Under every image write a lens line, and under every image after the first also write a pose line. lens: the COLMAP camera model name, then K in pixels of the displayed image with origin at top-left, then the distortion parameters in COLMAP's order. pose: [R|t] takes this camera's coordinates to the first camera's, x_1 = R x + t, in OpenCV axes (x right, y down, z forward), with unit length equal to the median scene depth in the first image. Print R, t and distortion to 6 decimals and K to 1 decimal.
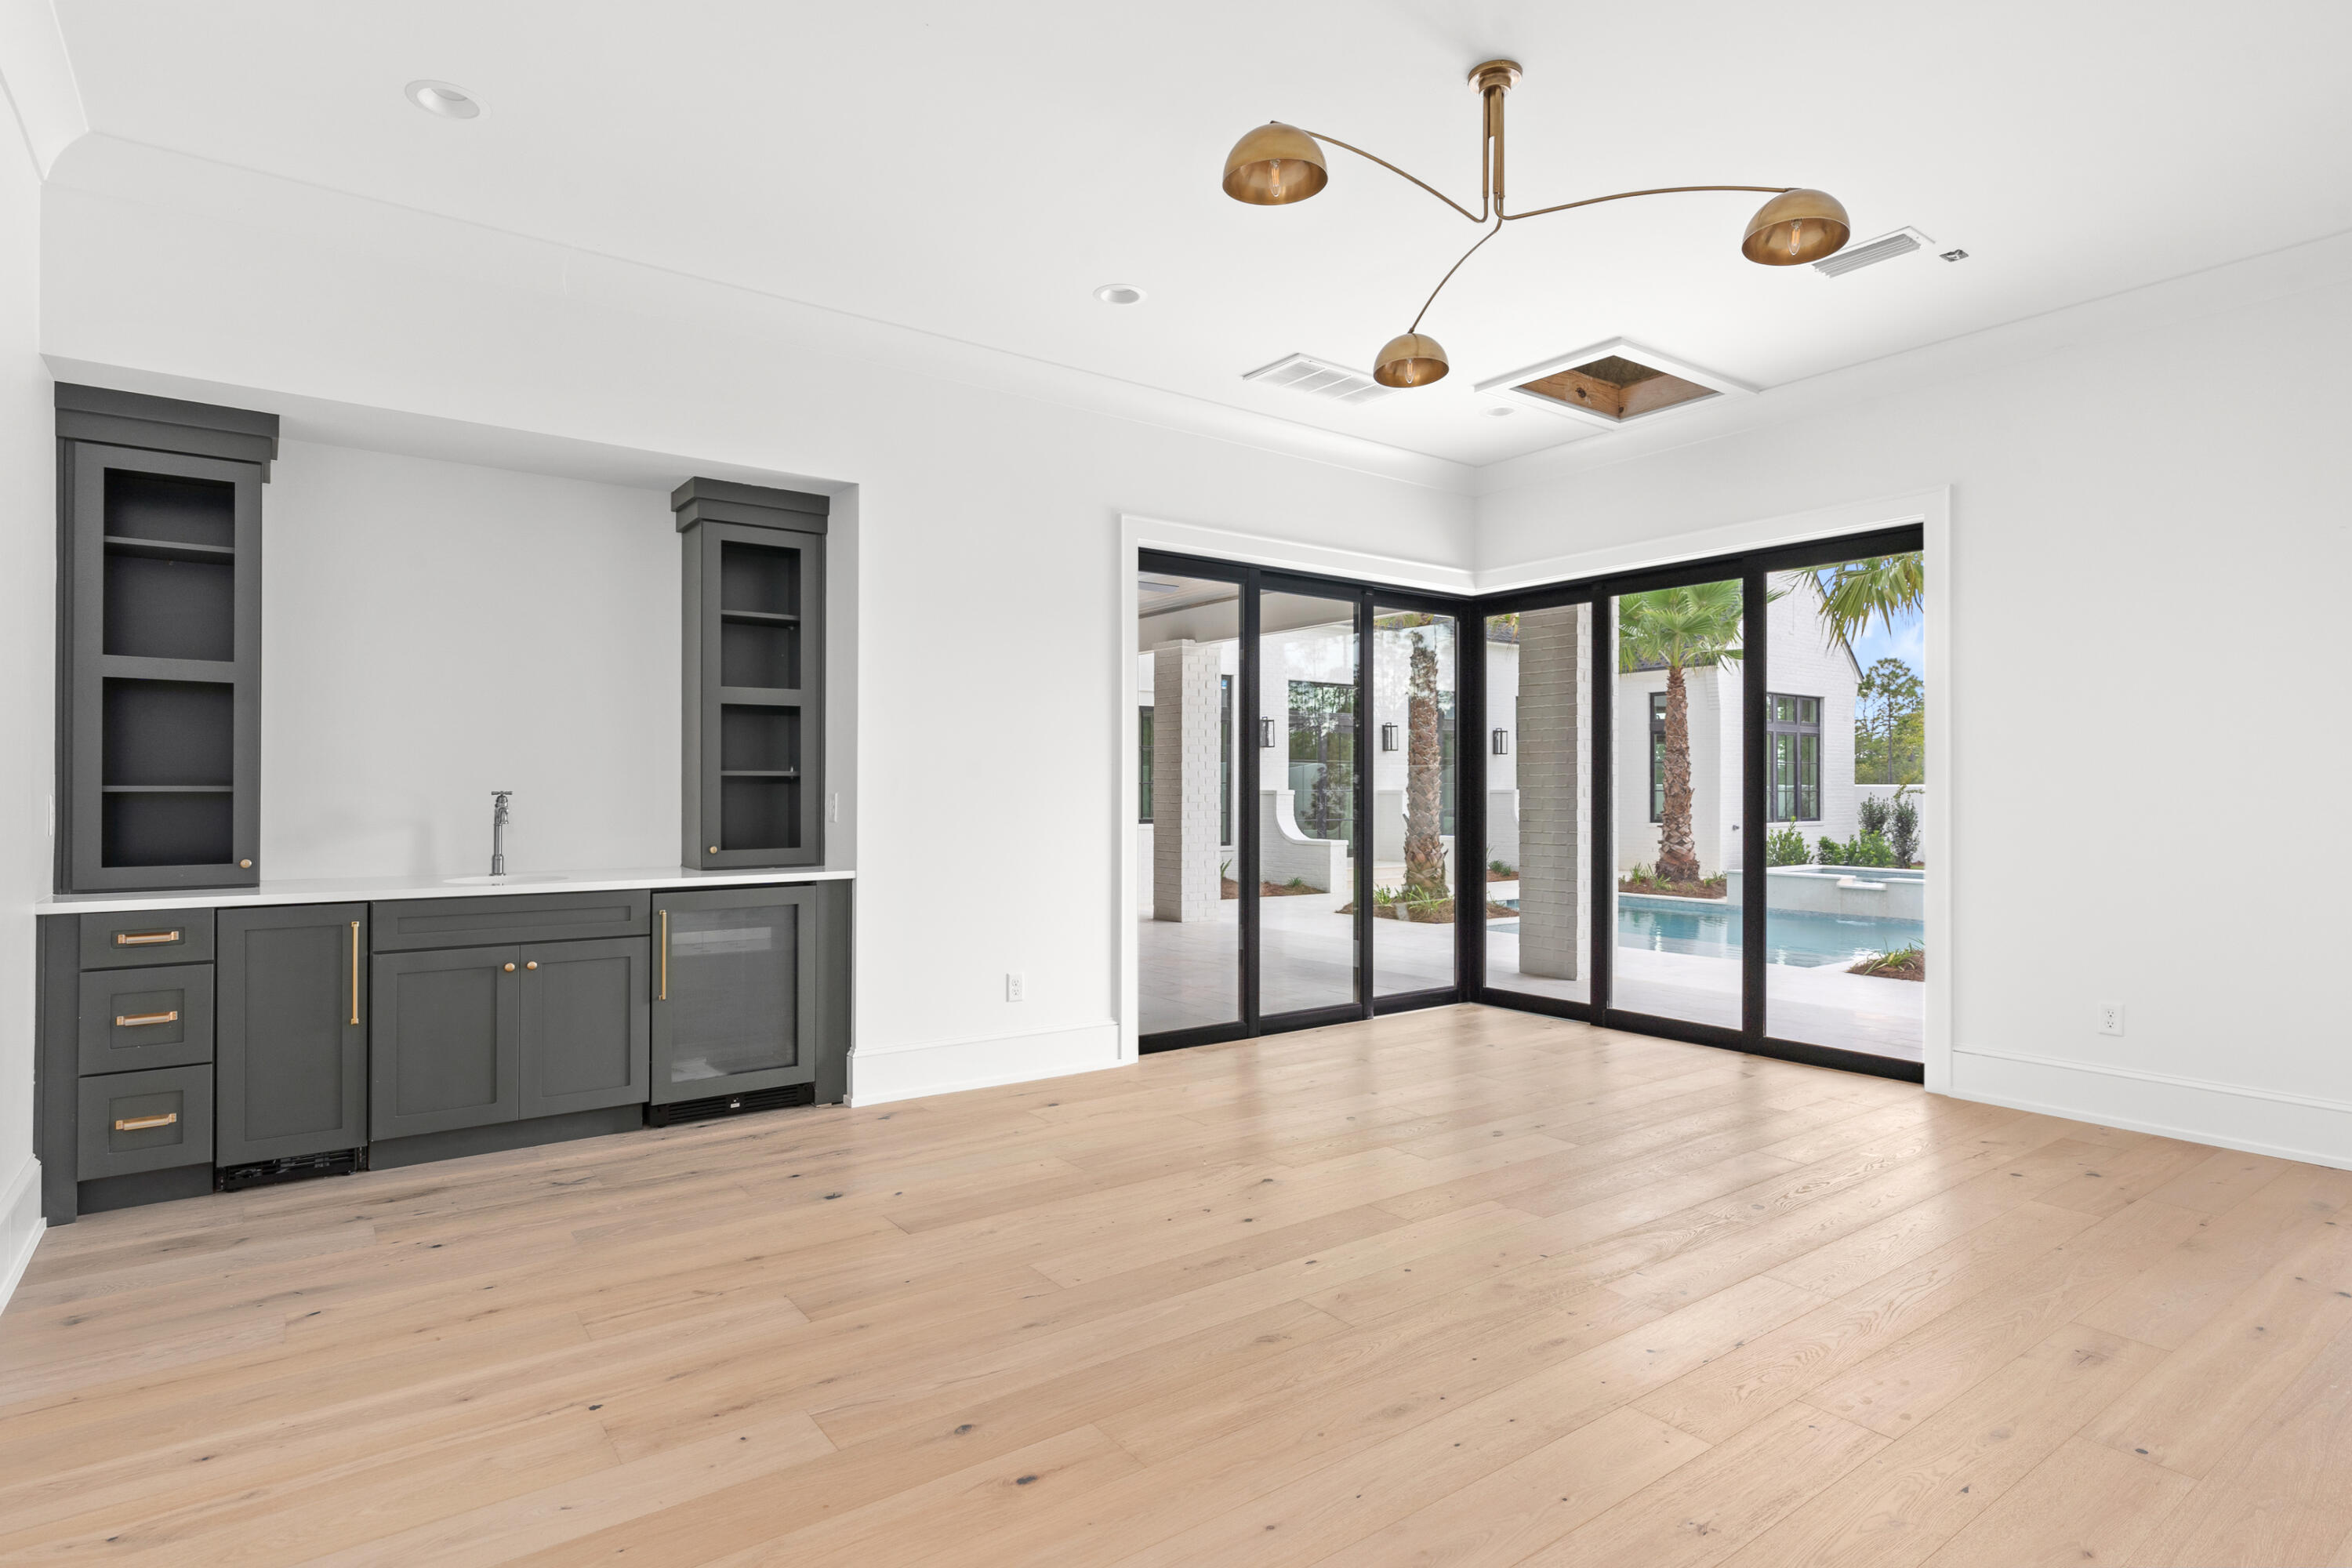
lens RADIAL K [[1226.8, 0, 1179.3], [0, 1226.8, 774.9], [0, 0, 1]] dist [0.006539, 0.001613]
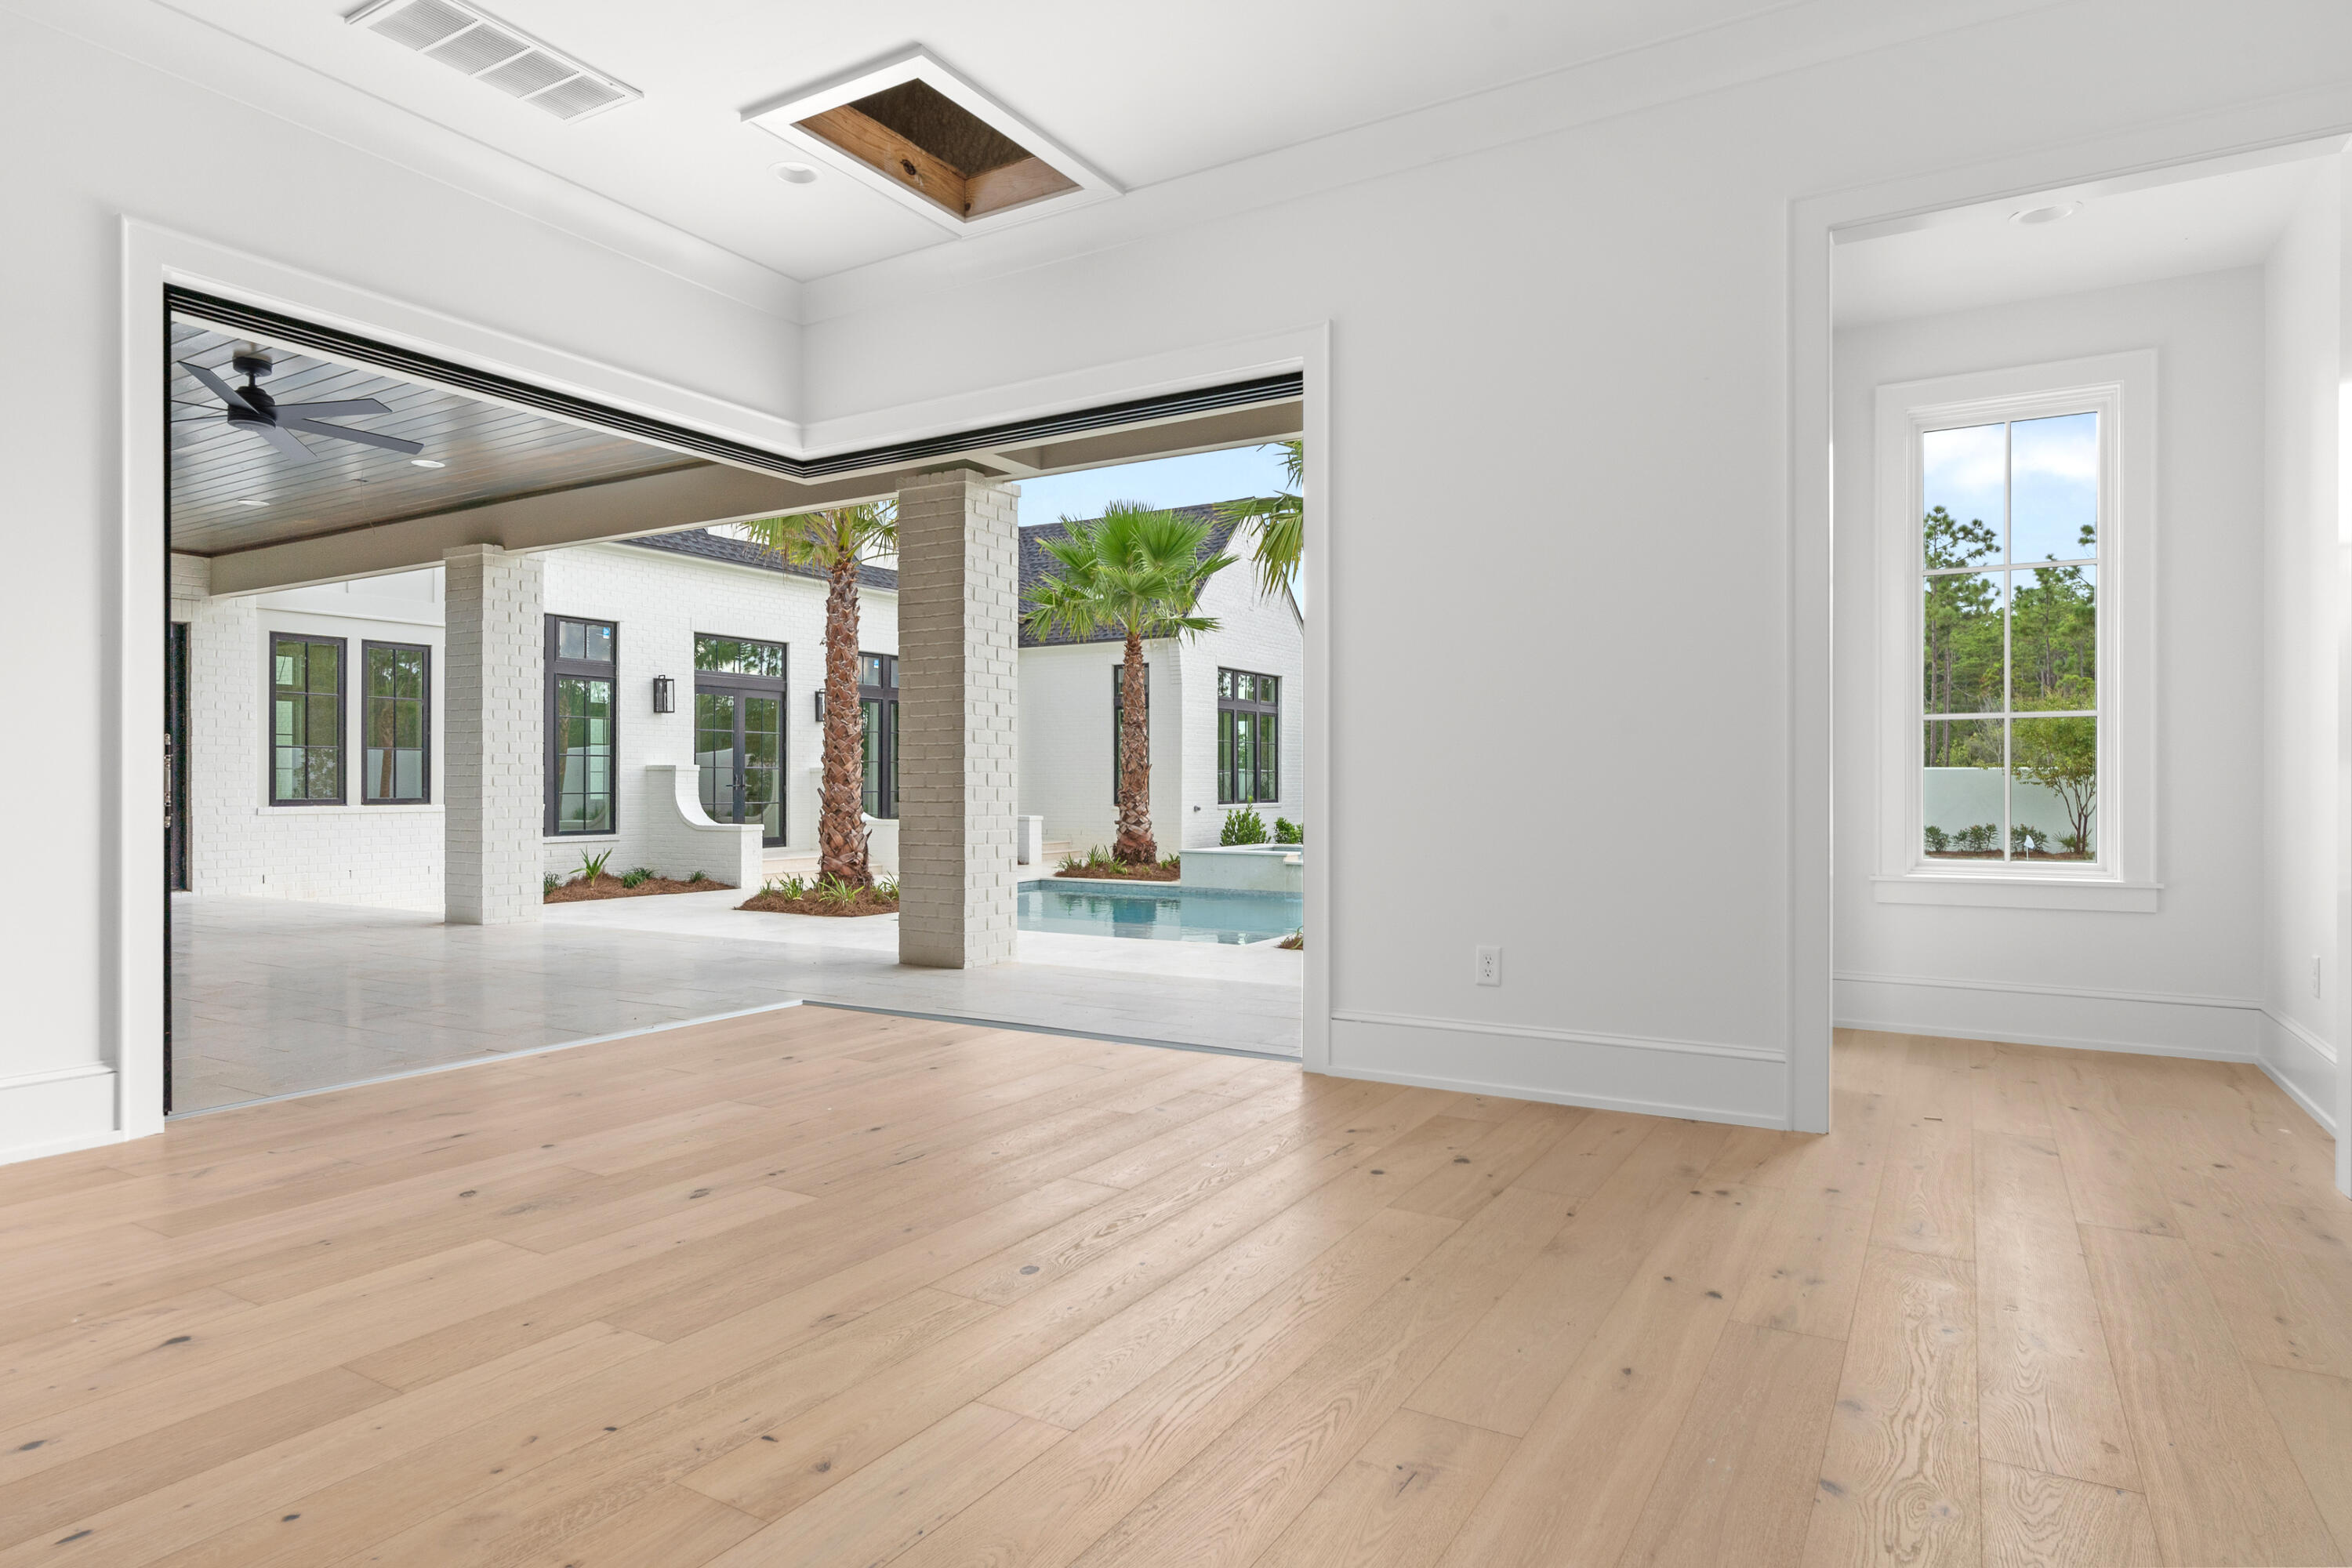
lens RADIAL K [[1330.4, 0, 1168.1], [0, 1330.4, 778.0], [0, 0, 1]] dist [-0.000989, 0.003202]
pose [[0.926971, -0.000080, 0.375133, 0.084597], [-0.002075, 0.999984, 0.005341, 0.025836], [-0.375127, -0.005729, 0.926956, 0.096770]]
